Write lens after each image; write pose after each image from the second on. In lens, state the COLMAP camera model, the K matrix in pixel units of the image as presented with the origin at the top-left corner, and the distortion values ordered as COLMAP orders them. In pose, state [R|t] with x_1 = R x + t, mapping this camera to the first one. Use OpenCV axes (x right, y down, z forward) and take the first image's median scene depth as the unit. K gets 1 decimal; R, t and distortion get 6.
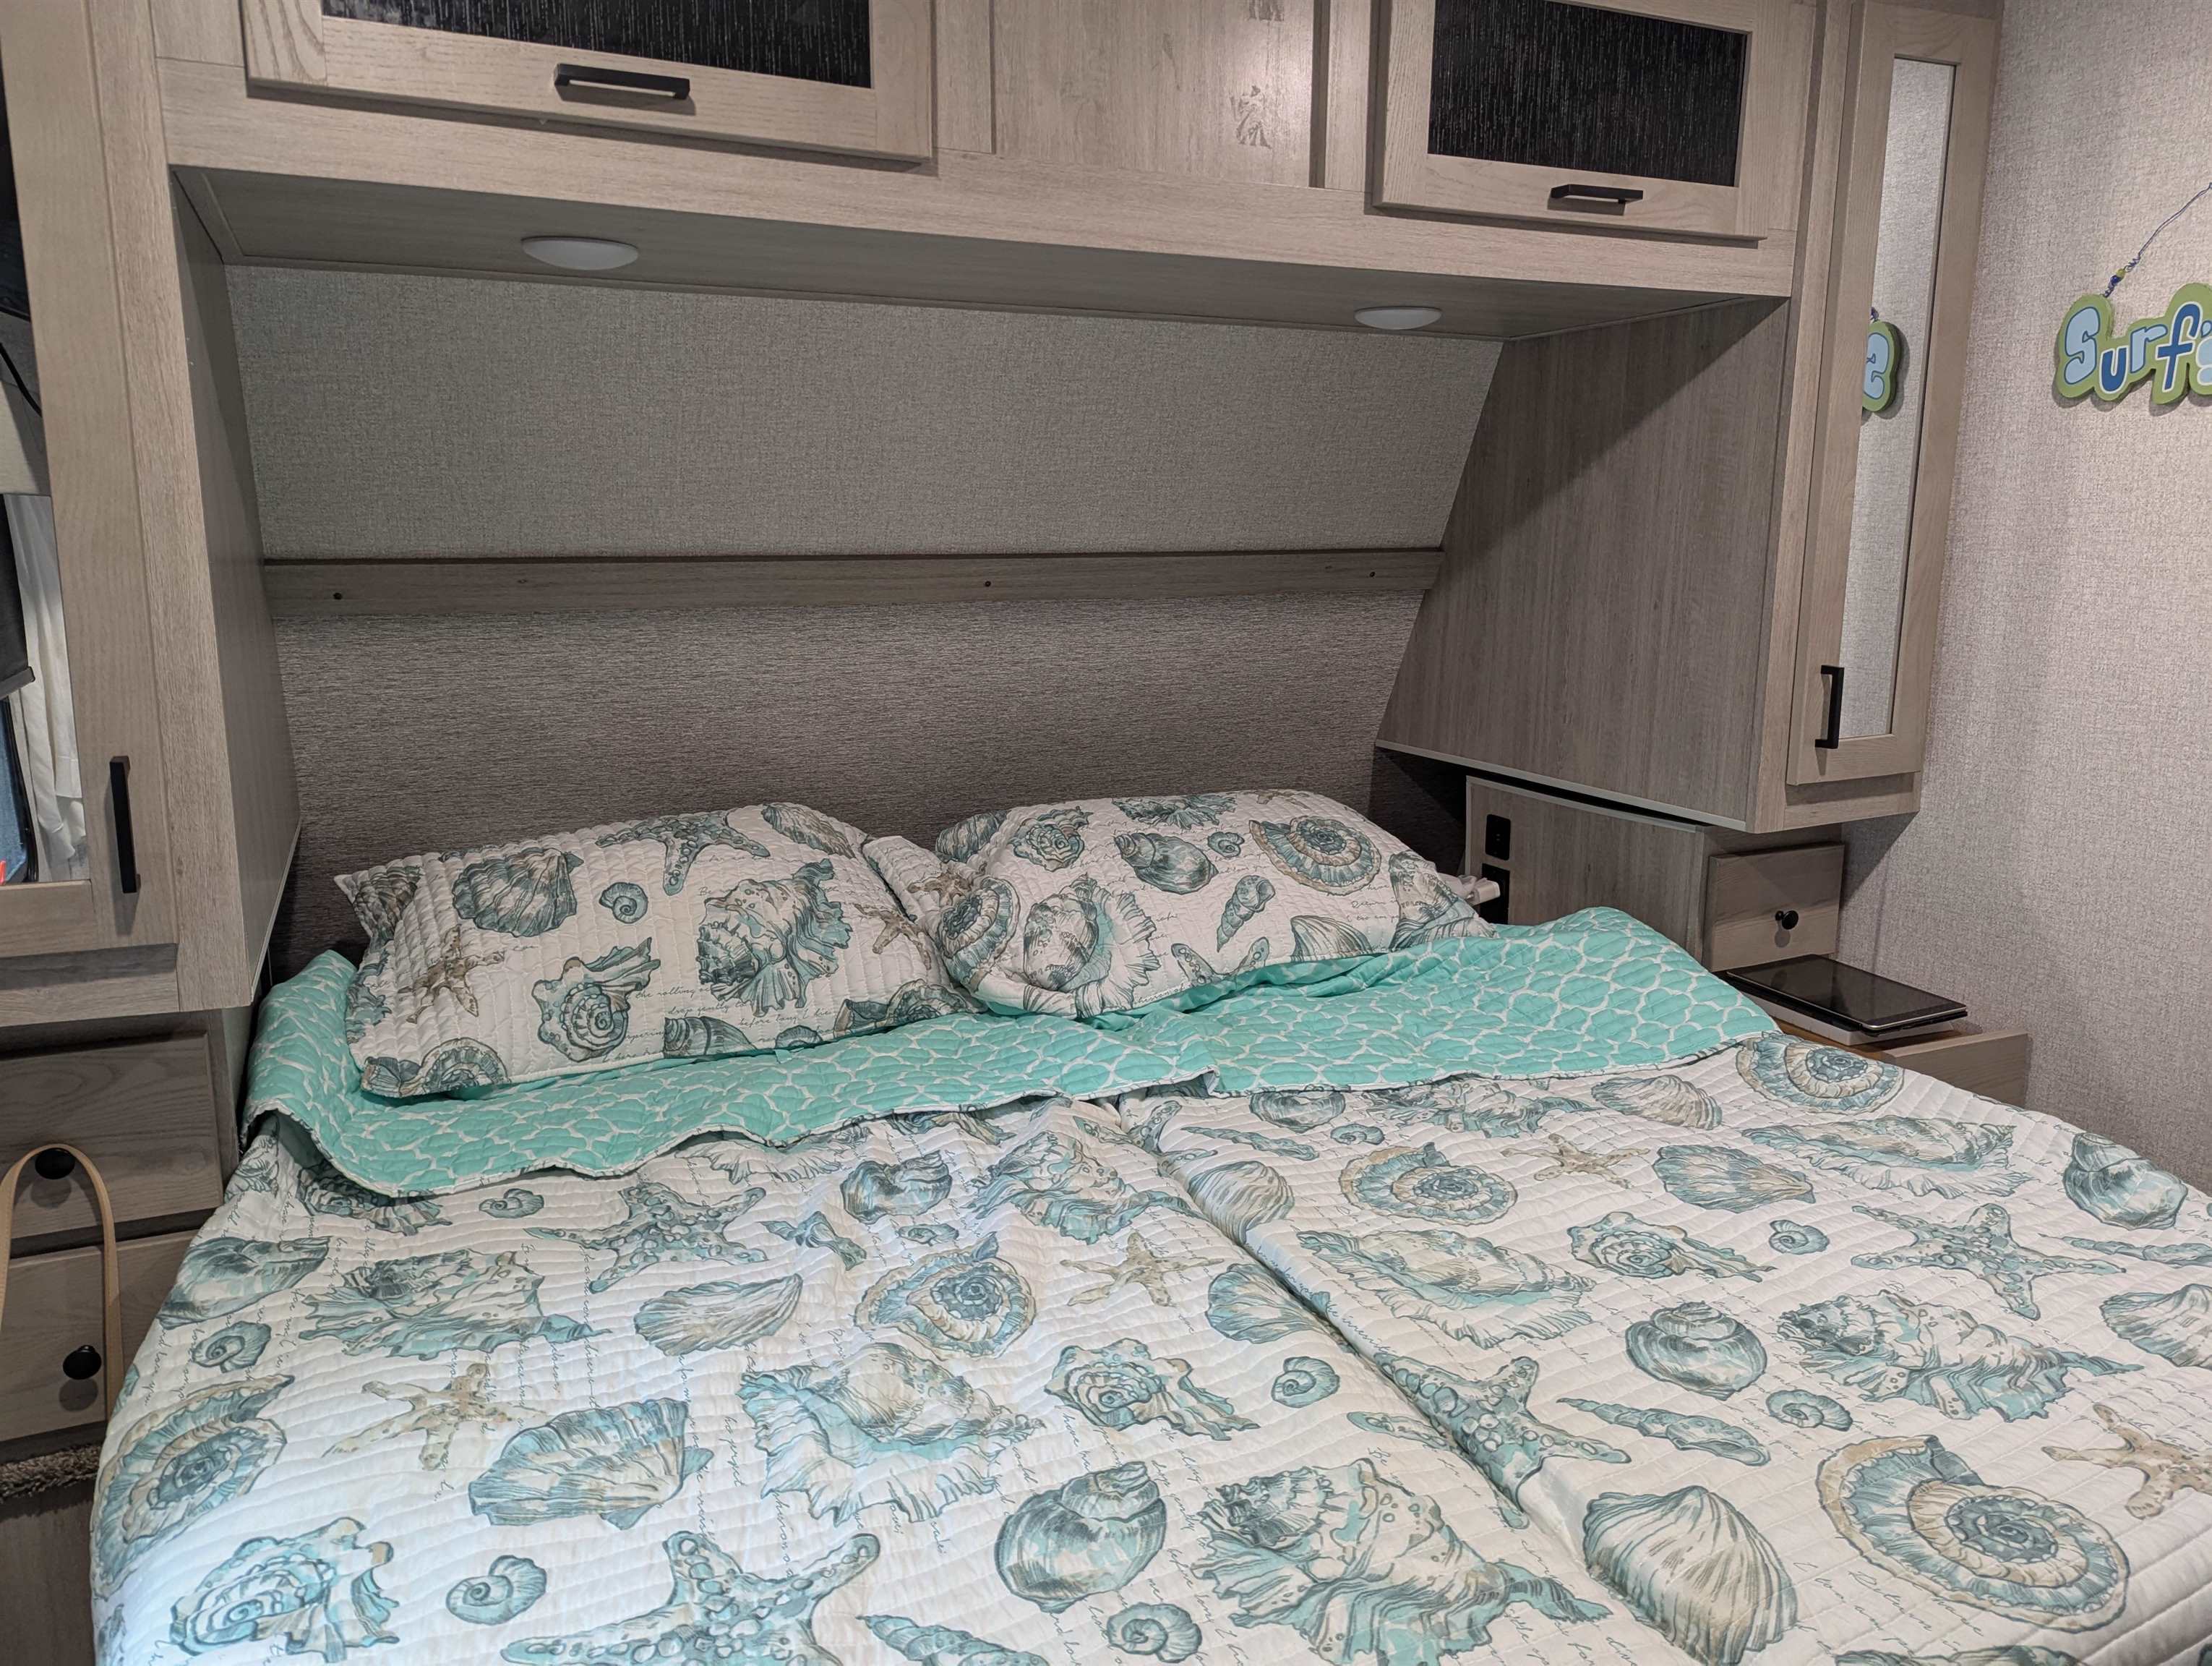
lens RADIAL K [[1563.2, 0, 1089.6], [0, 1563.2, 822.8], [0, 0, 1]] dist [0.046917, -0.045437]
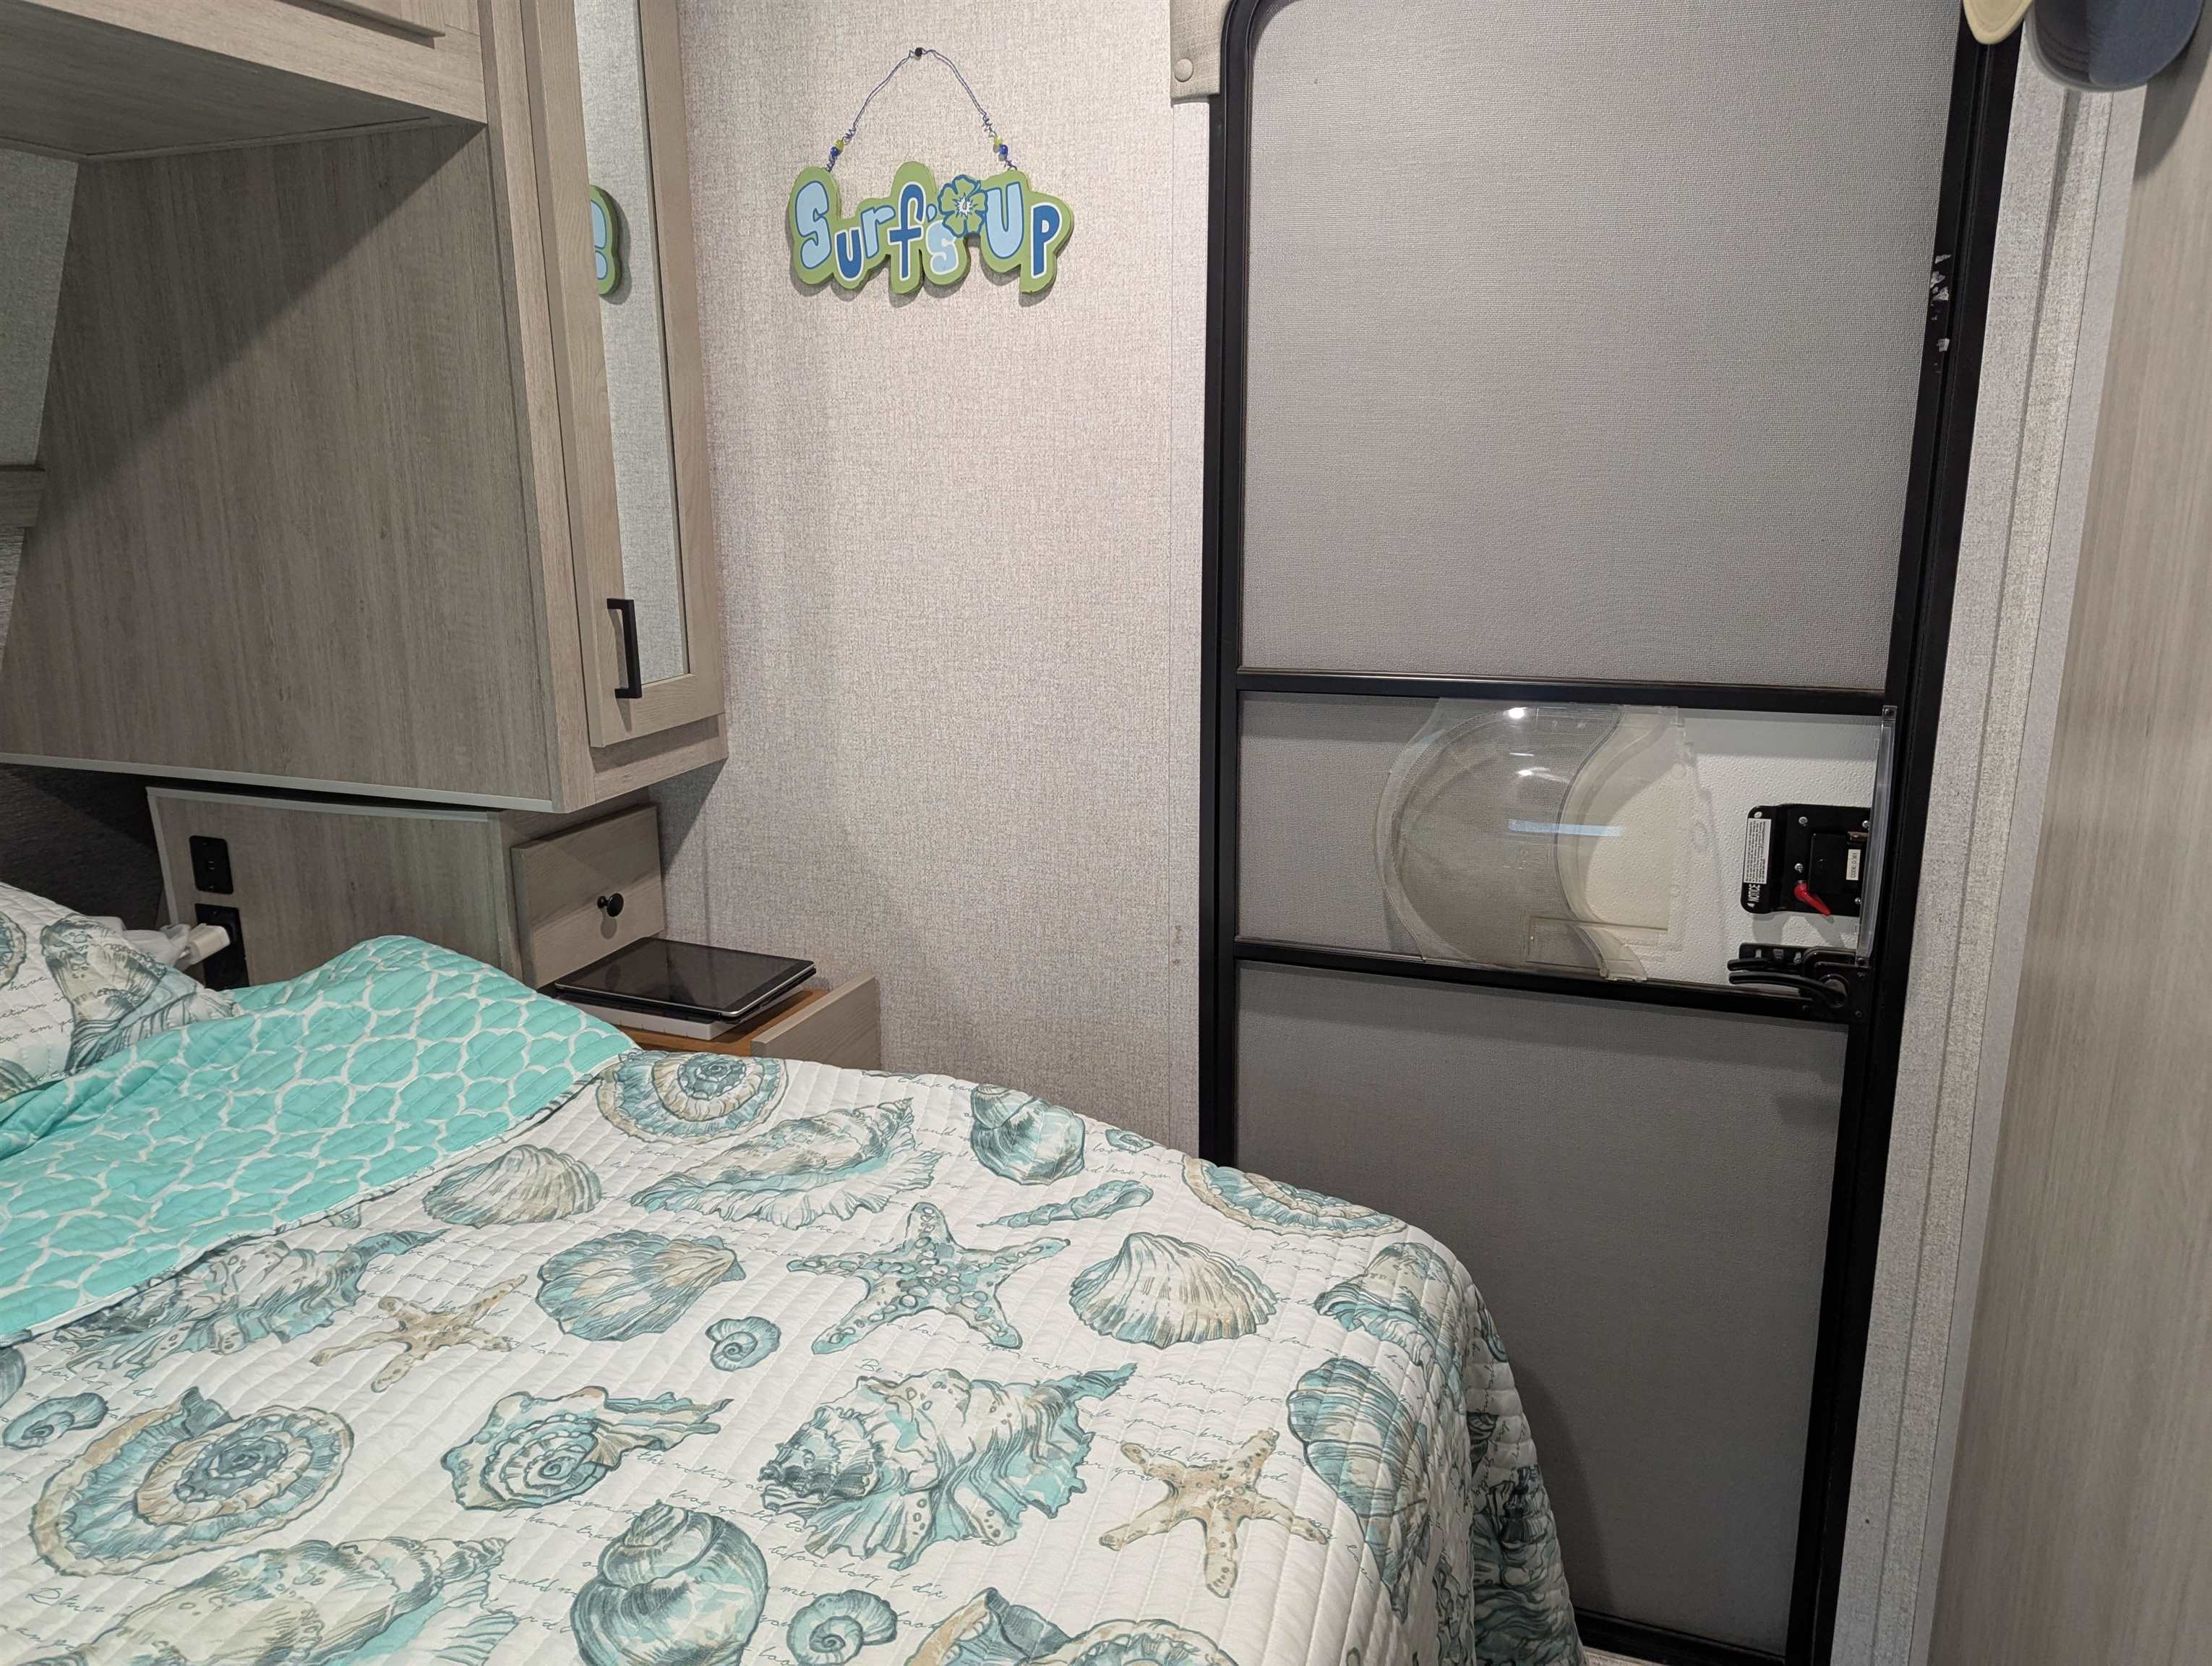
lens RADIAL K [[1563.2, 0, 1097.5], [0, 1563.2, 822.1], [0, 0, 1]] dist [0.046917, -0.045437]
pose [[0.706913, -0.166151, 0.687509, 0.067606], [0.143696, 0.985483, 0.090411, -0.023846], [-0.692550, 0.034880, 0.720526, 0.250970]]
